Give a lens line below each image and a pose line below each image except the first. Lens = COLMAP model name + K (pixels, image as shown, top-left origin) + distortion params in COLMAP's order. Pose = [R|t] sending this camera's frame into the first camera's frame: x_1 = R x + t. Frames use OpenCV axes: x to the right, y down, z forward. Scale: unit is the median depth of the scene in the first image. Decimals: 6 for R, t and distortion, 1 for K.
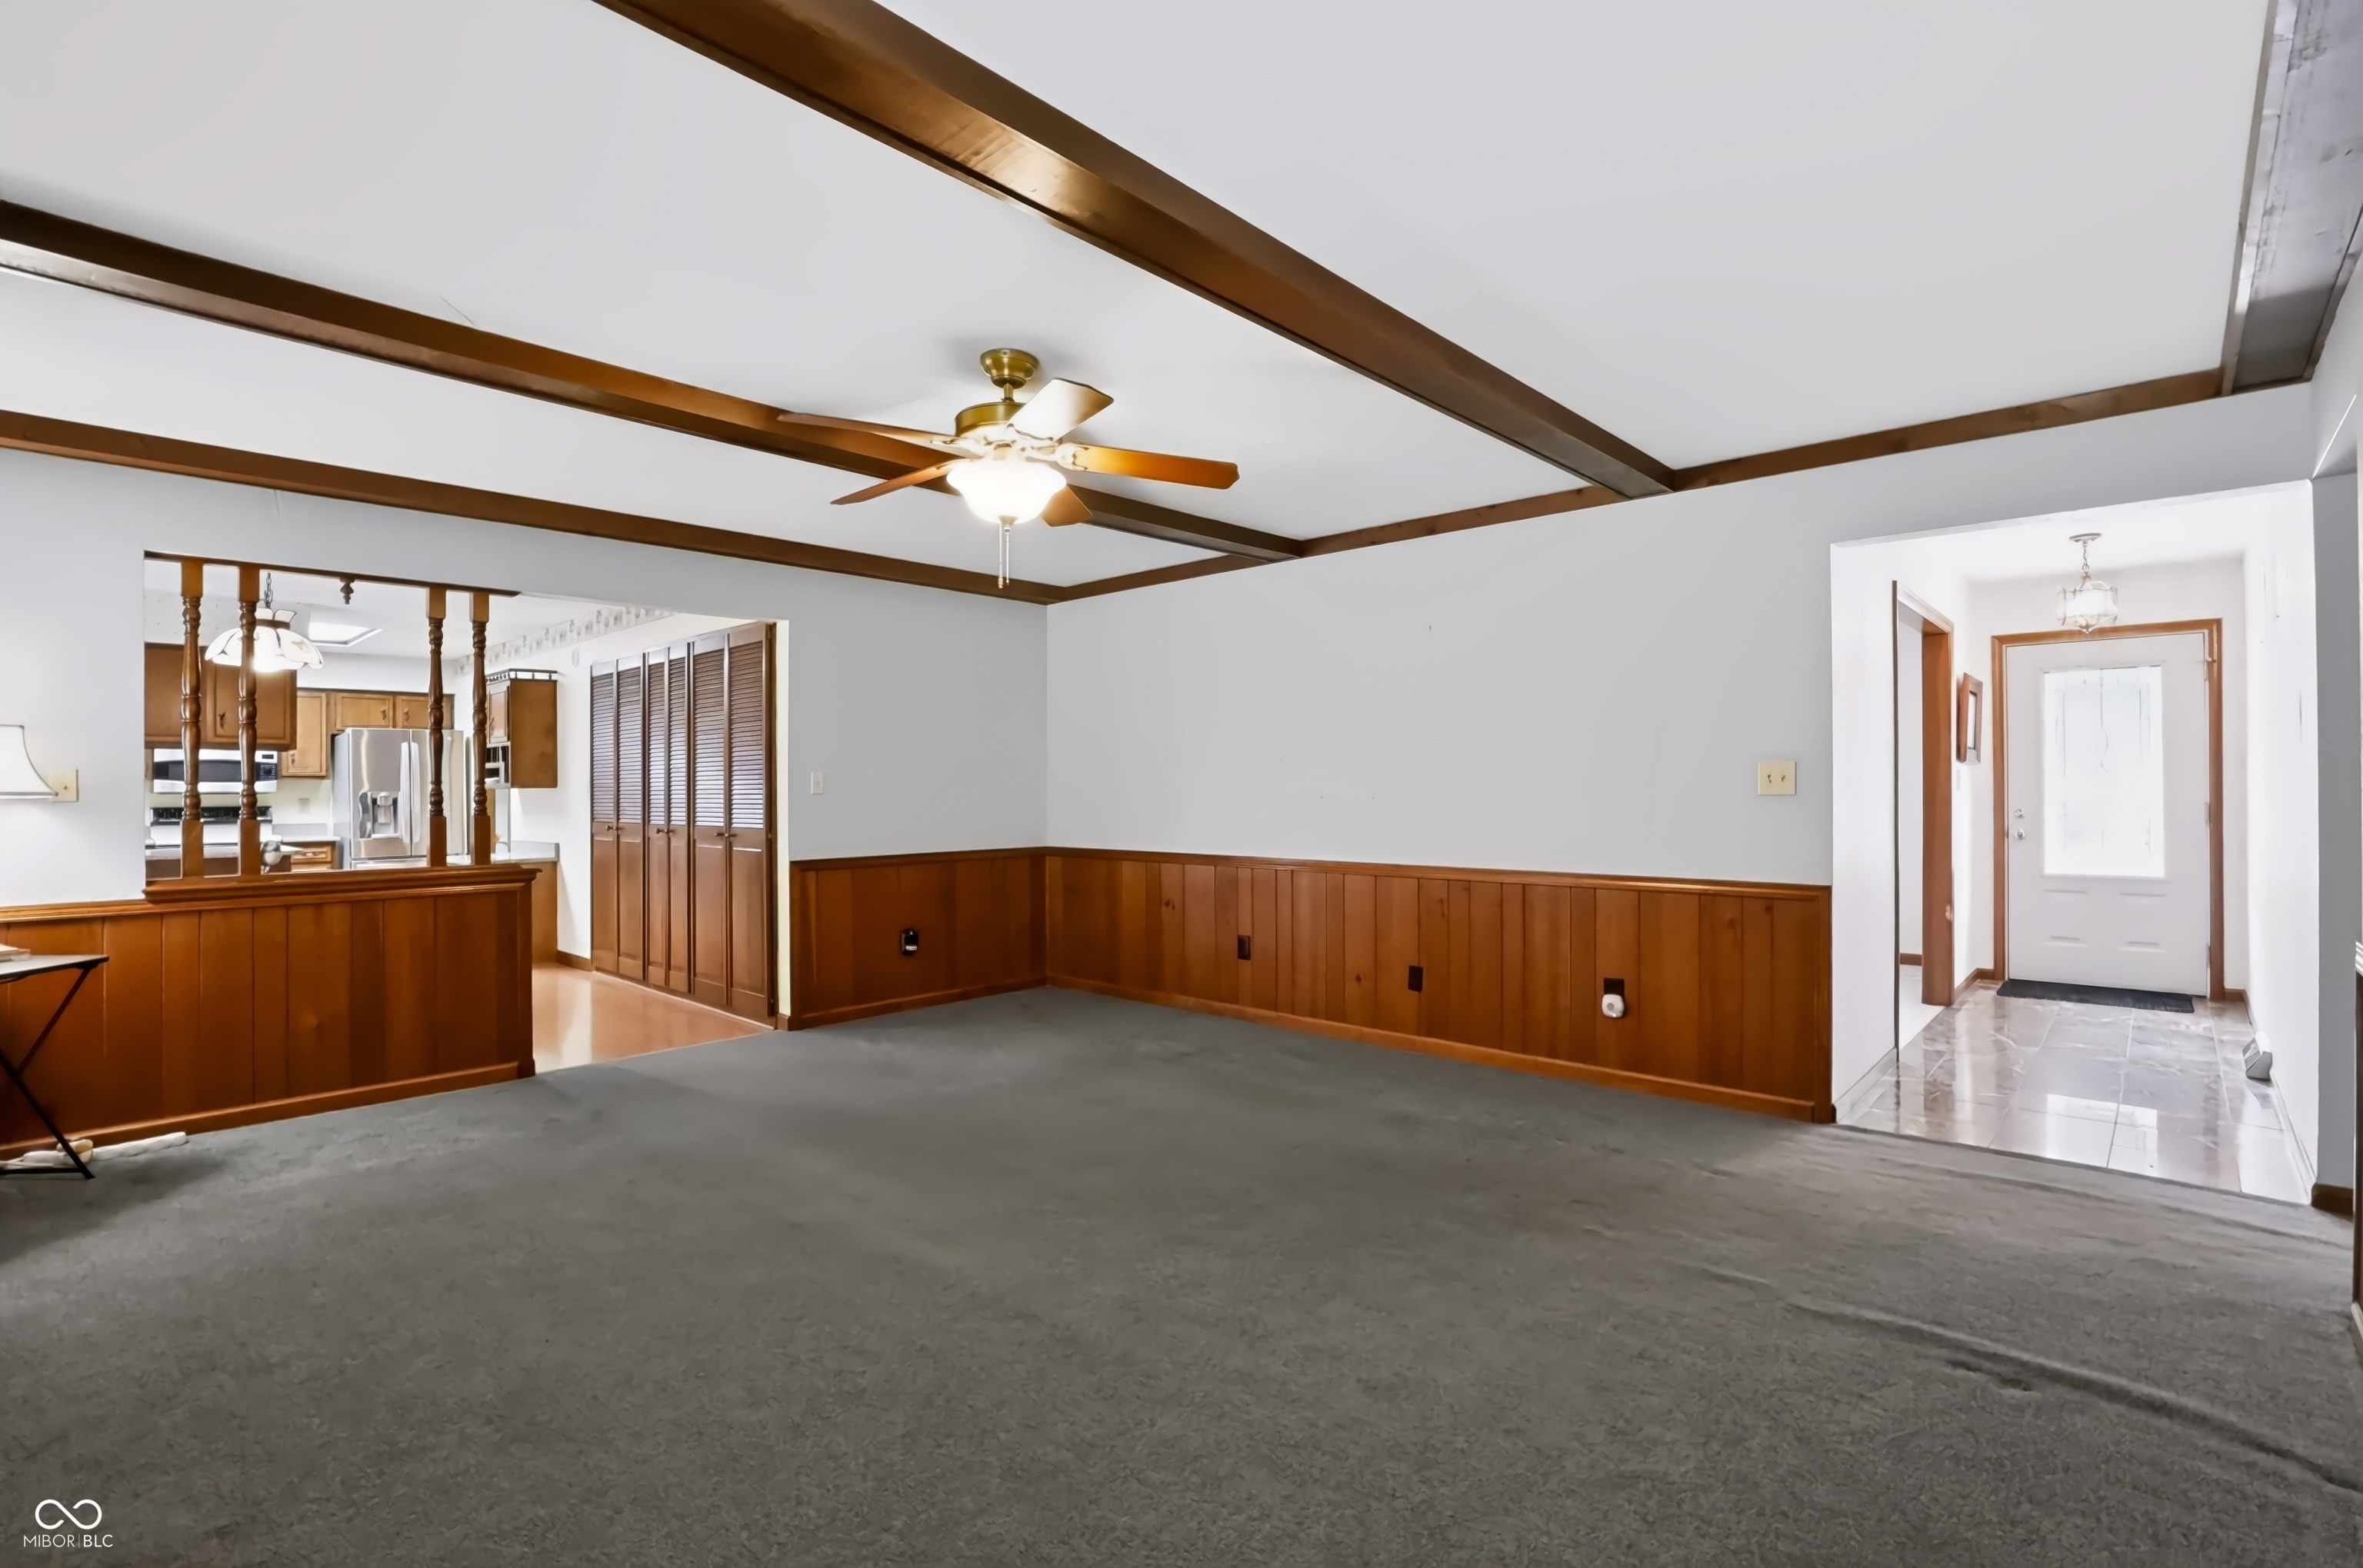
lens RADIAL K [[1094.1, 0, 1180.7], [0, 1094.1, 782.7], [0, 0, 1]] dist [-0.027367, 0.000078]
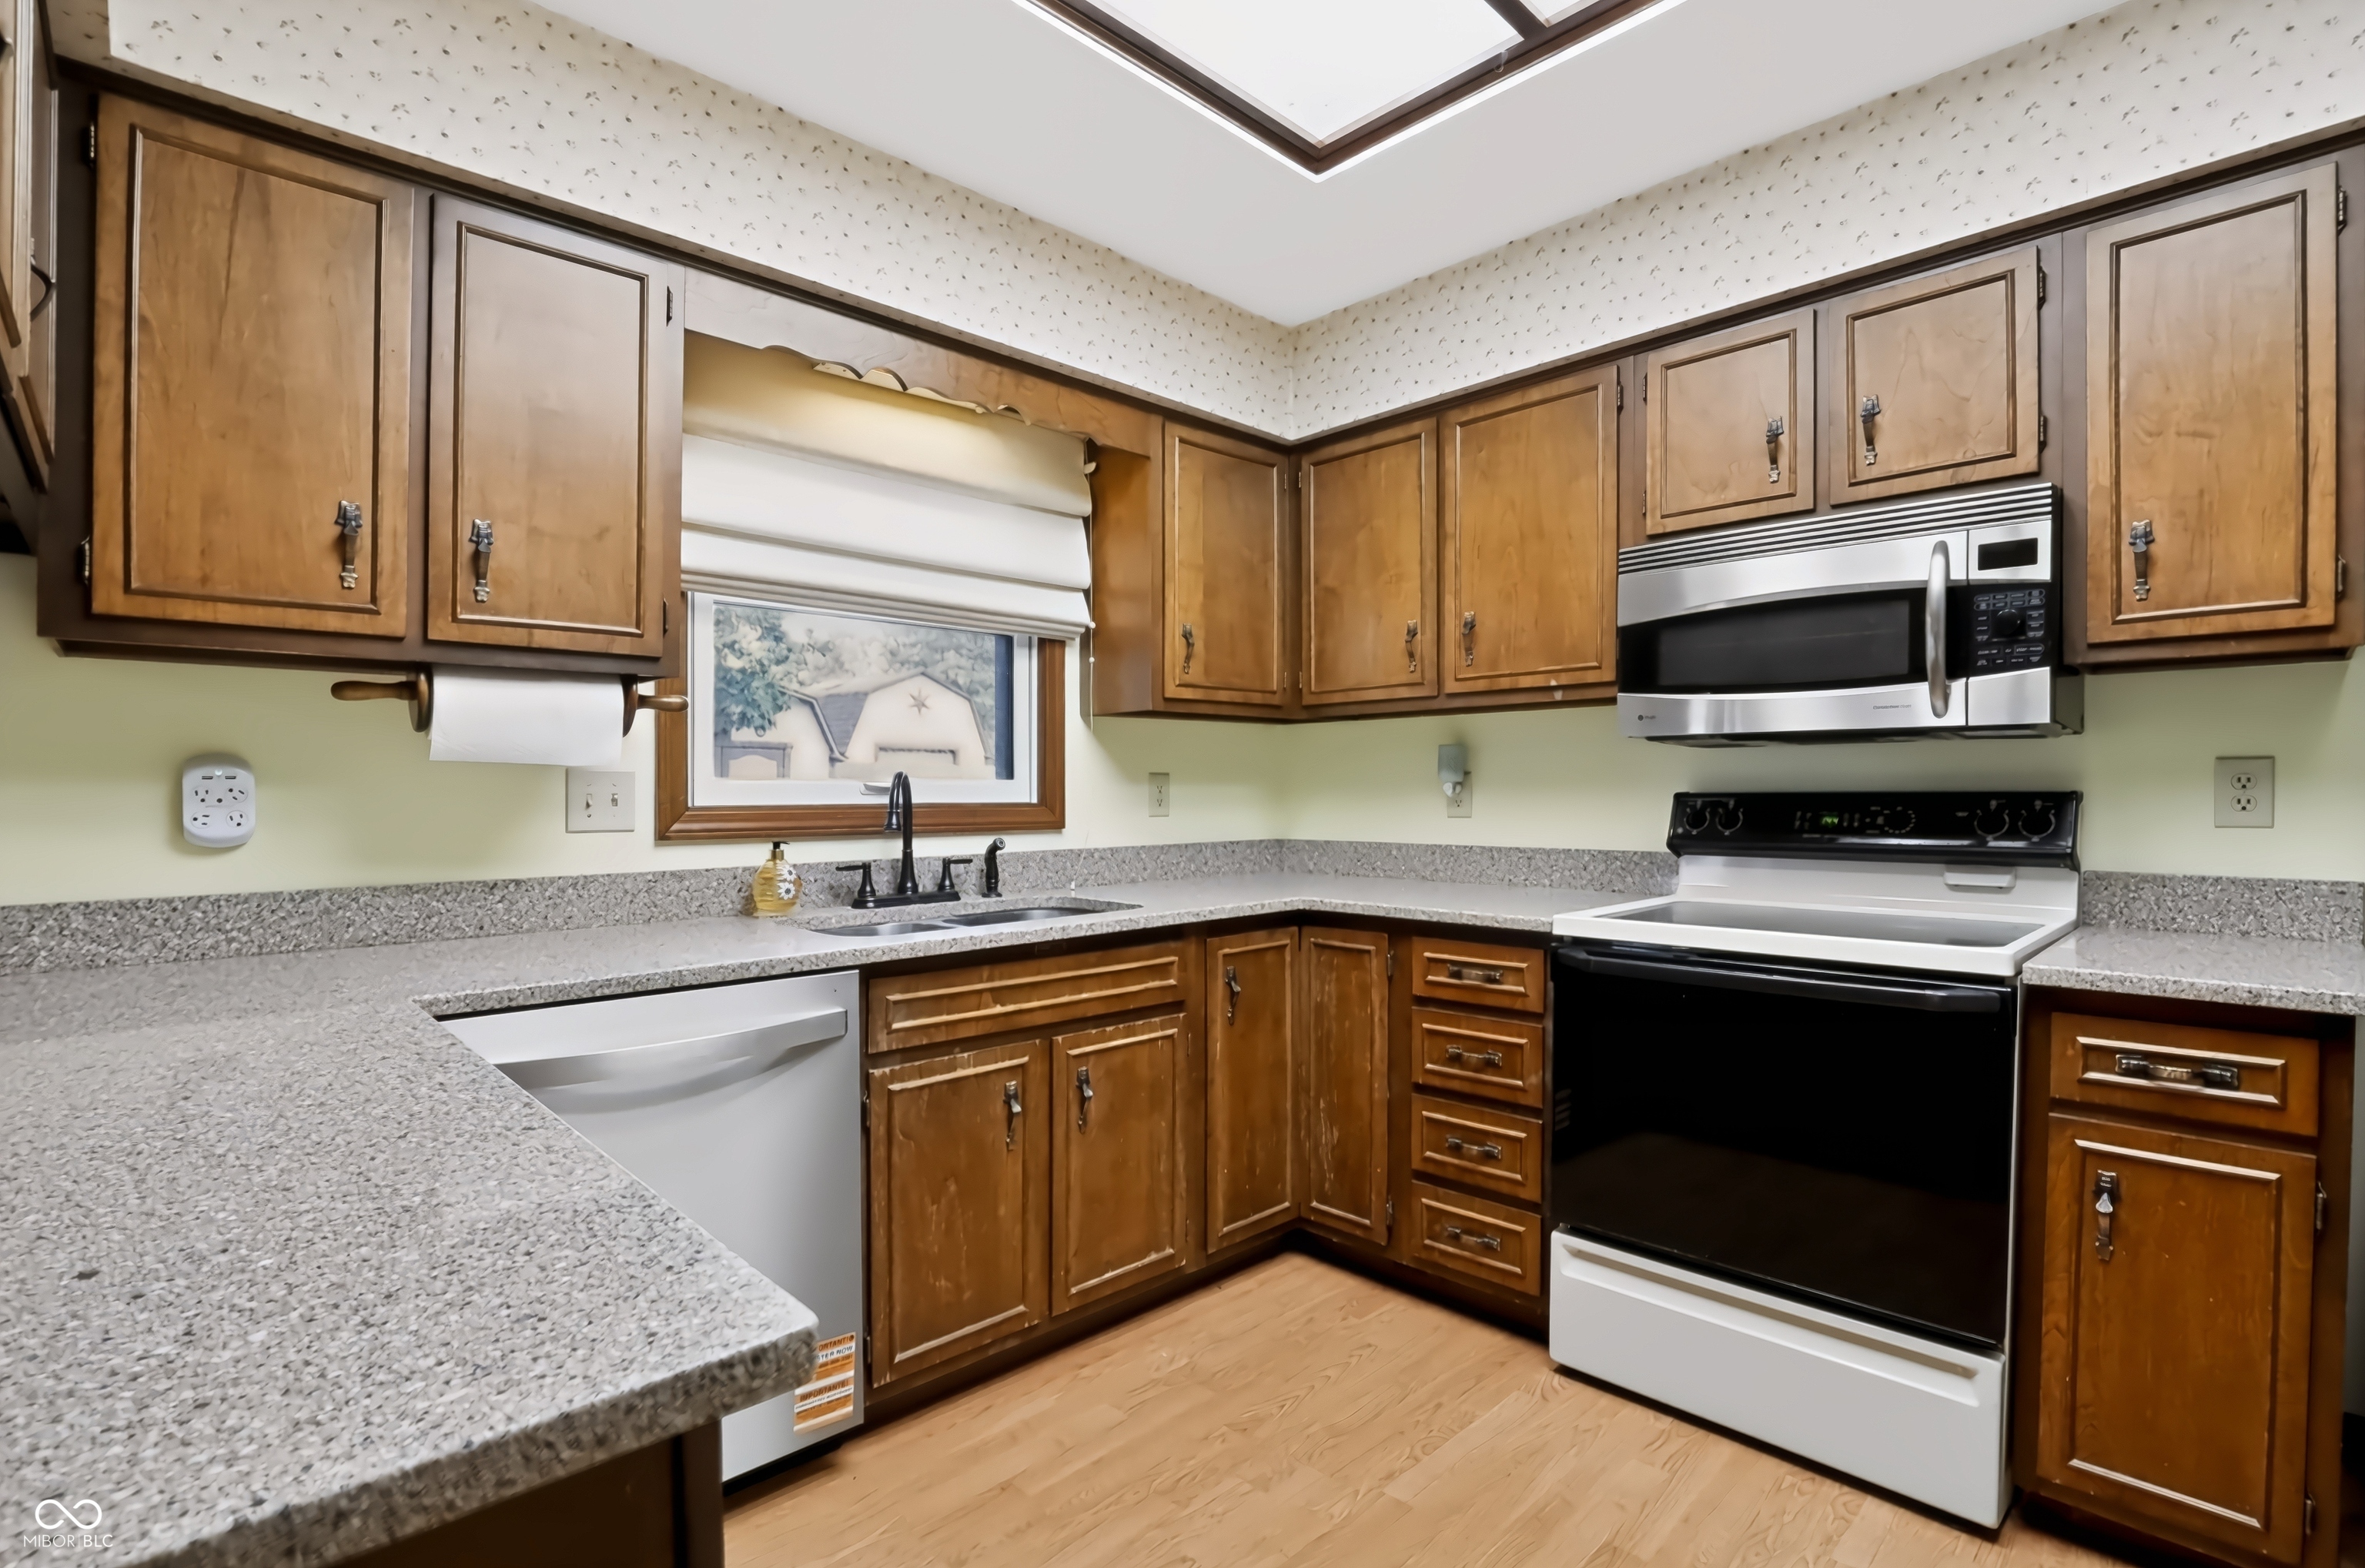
lens RADIAL K [[1095.1, 0, 1194.4], [0, 1095.1, 803.2], [0, 0, 1]] dist [-0.027367, 0.000078]
pose [[-0.054838, 0.018631, -0.998321, -0.948674], [0.012556, 0.999760, 0.017968, 0.027895], [0.998416, -0.011549, -0.055058, 1.280237]]
